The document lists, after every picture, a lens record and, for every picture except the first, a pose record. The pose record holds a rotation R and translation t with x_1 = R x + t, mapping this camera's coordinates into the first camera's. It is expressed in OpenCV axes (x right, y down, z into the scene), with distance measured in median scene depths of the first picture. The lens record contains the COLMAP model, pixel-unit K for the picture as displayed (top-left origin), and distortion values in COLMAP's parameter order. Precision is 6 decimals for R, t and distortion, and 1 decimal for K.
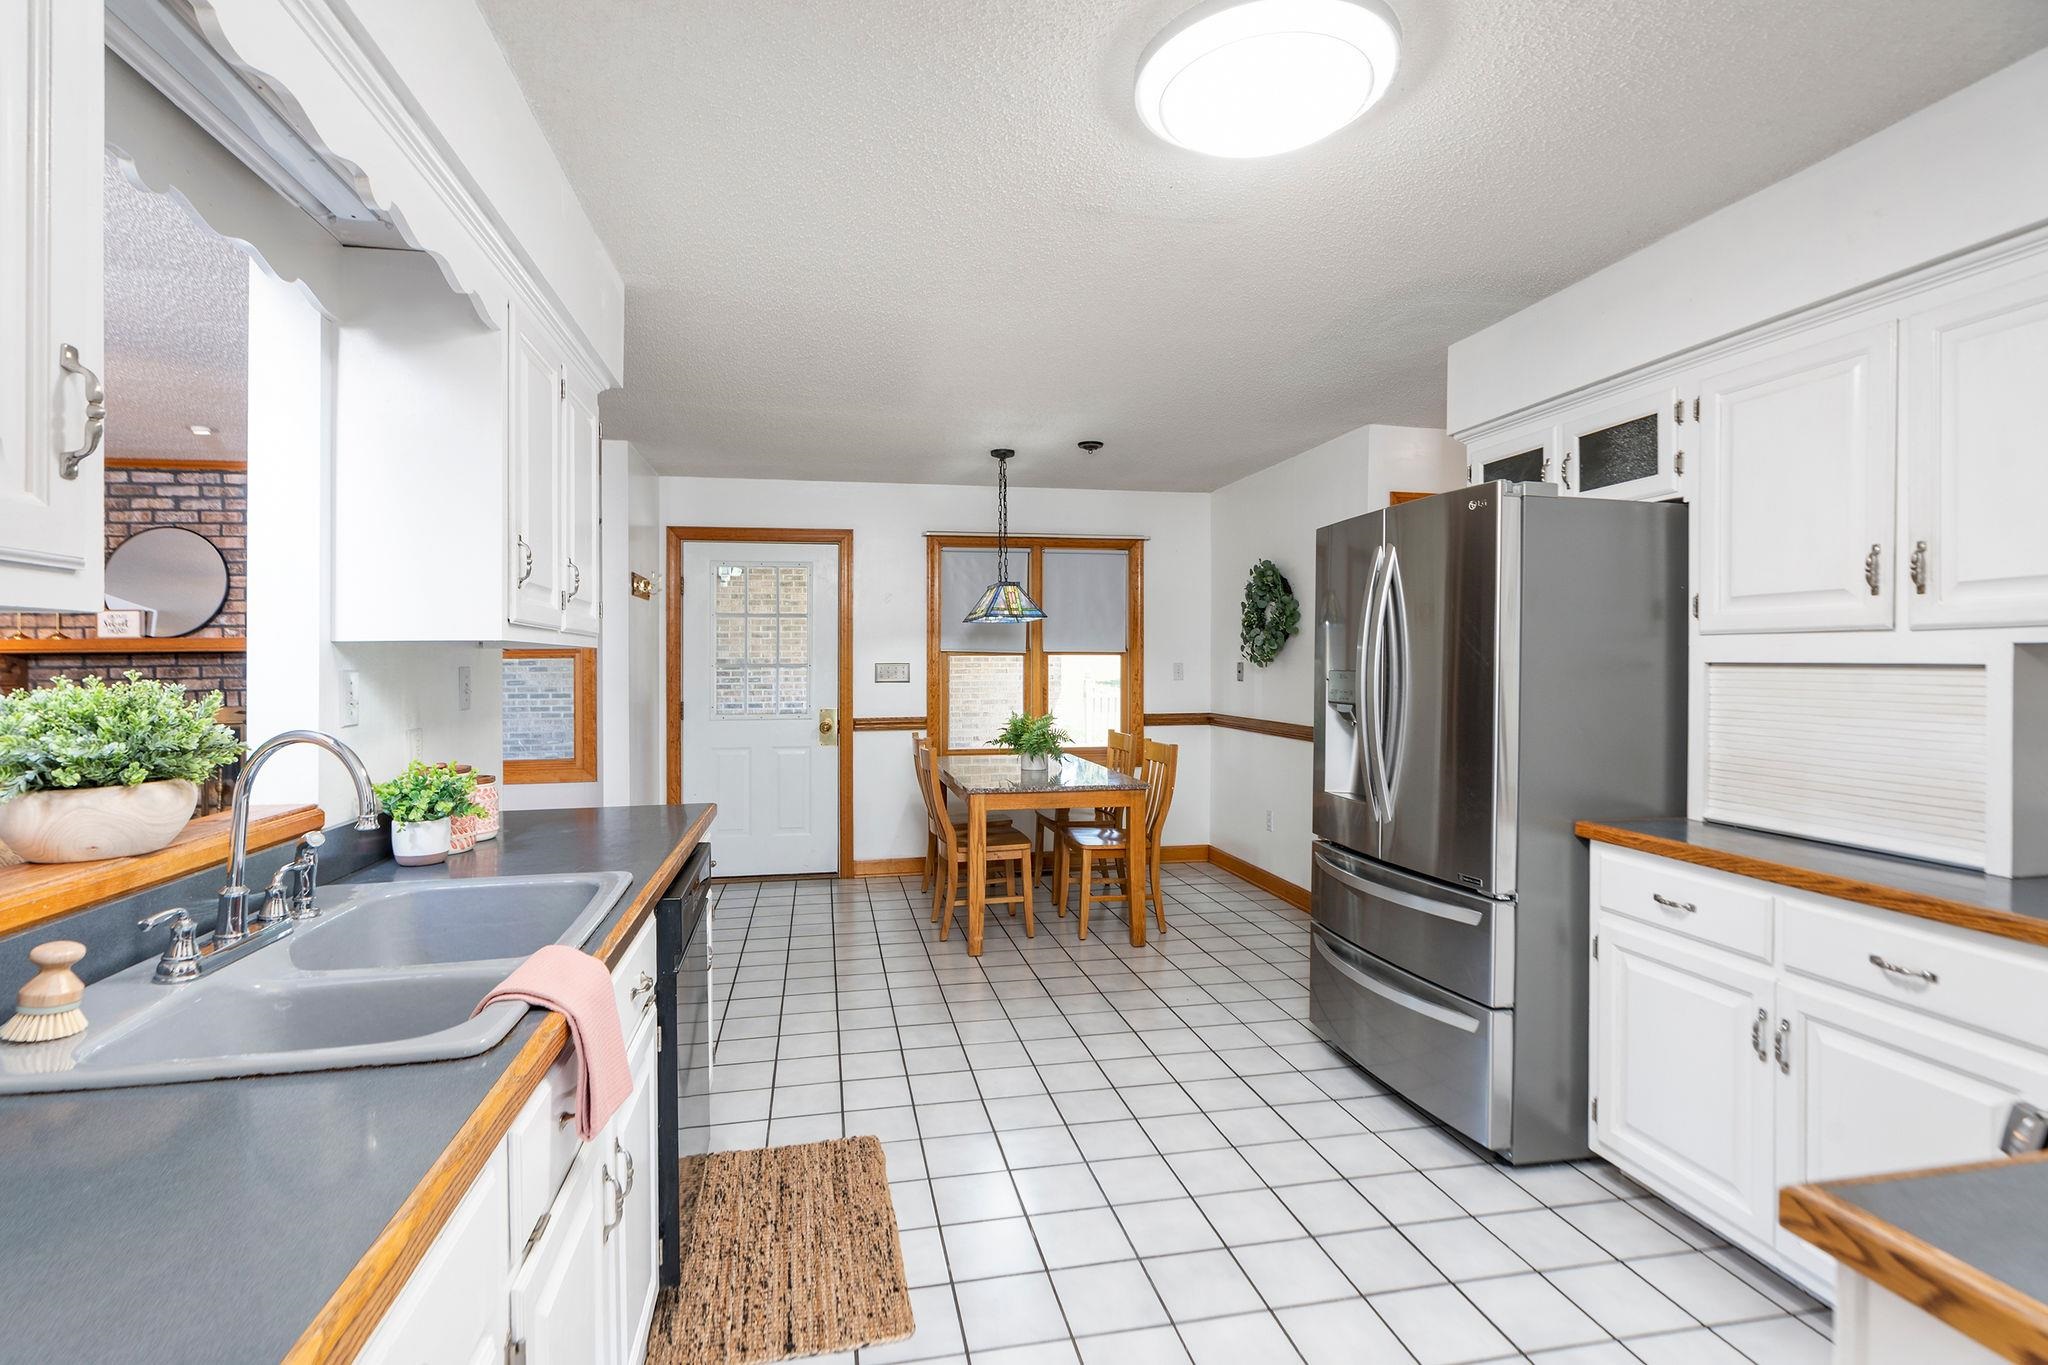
lens RADIAL K [[950.6, 0, 1005.1], [0, 950.6, 675.4], [0, 0, 1]] dist [0.004479, 0.000700]
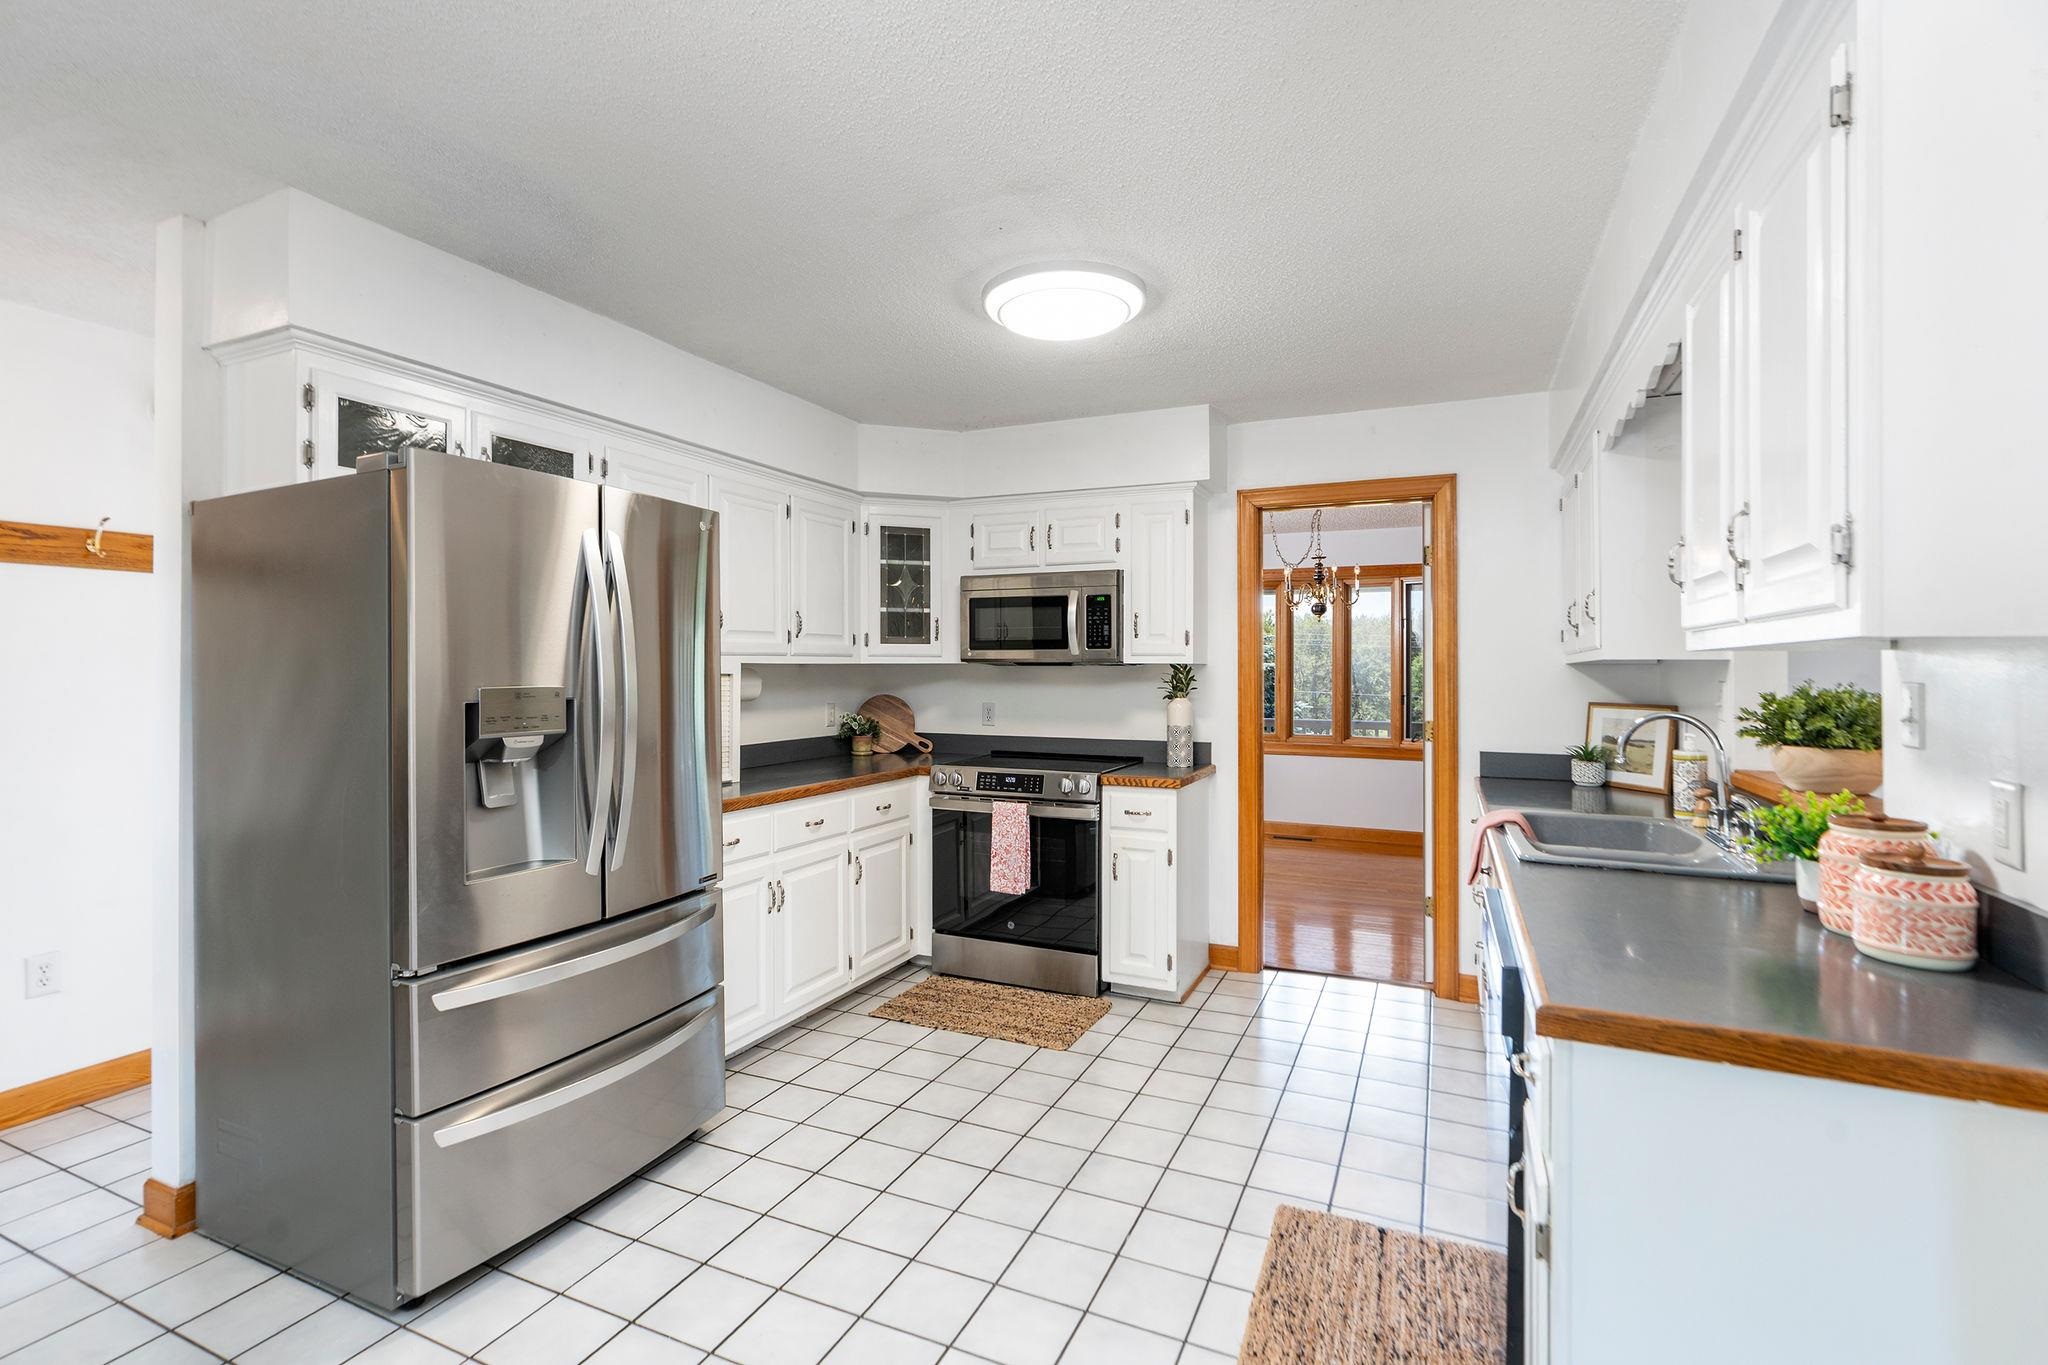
lens RADIAL K [[950.6, 0, 1005.1], [0, 950.6, 675.4], [0, 0, 1]] dist [0.004479, 0.000700]
pose [[-0.806822, -0.006581, 0.590757, -0.482904], [0.003656, 0.999863, 0.016132, -0.033456], [-0.590783, 0.015176, -0.806688, 1.974335]]
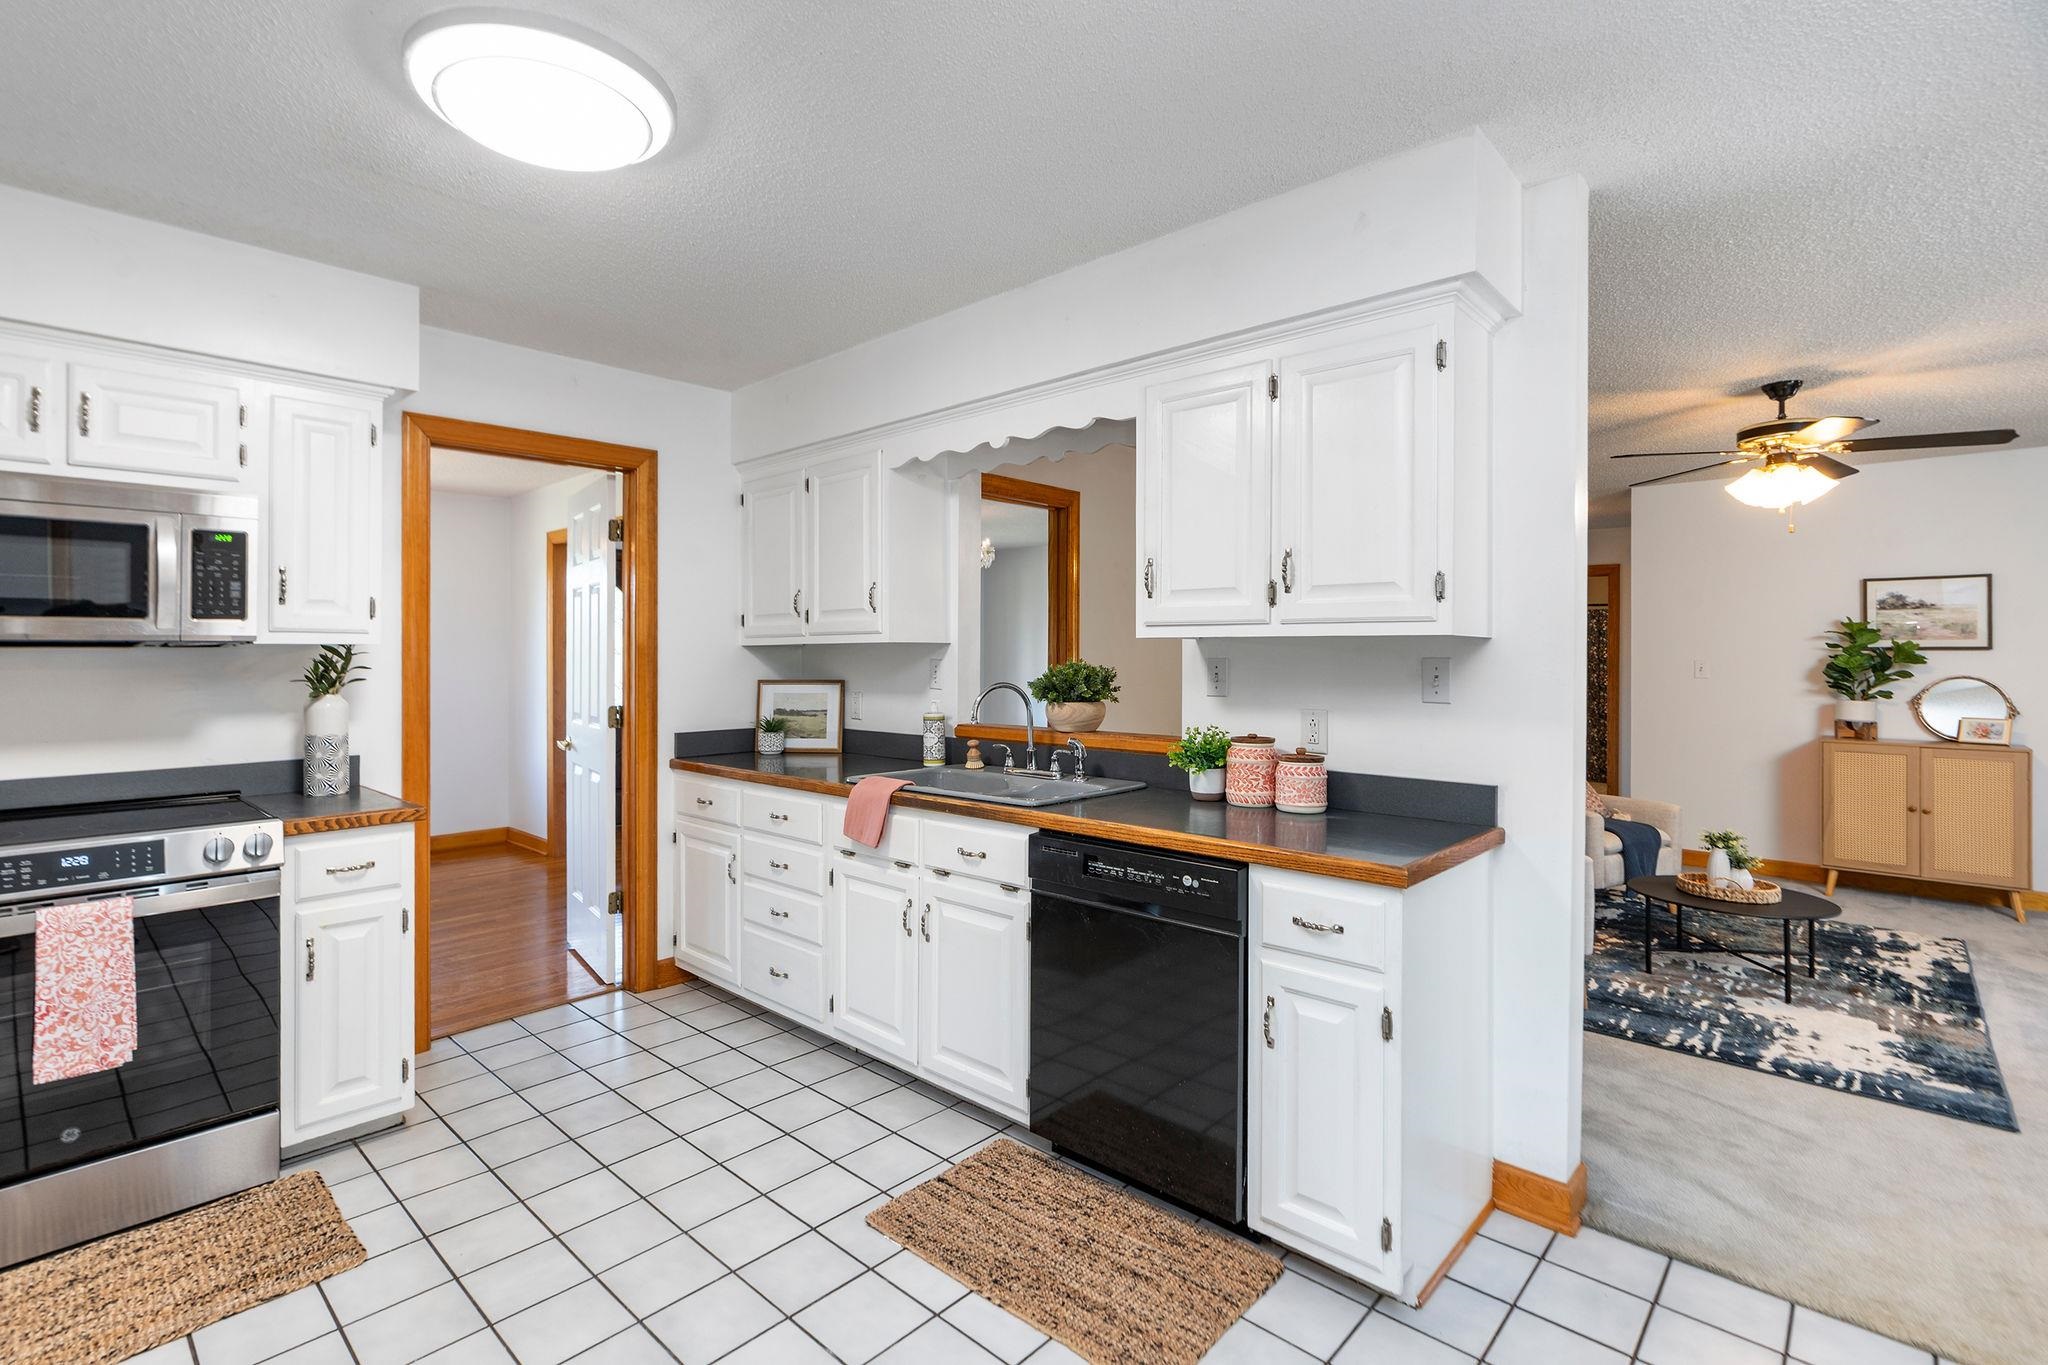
lens RADIAL K [[955.8, 0, 1000.0], [0, 955.8, 653.4], [0, 0, 1]] dist [-0.003402, -0.000846]
pose [[-0.813928, 0.000716, -0.580965, 0.411673], [-0.007200, 0.999910, 0.011319, -0.033357], [0.580921, 0.013396, -0.813850, 1.830299]]
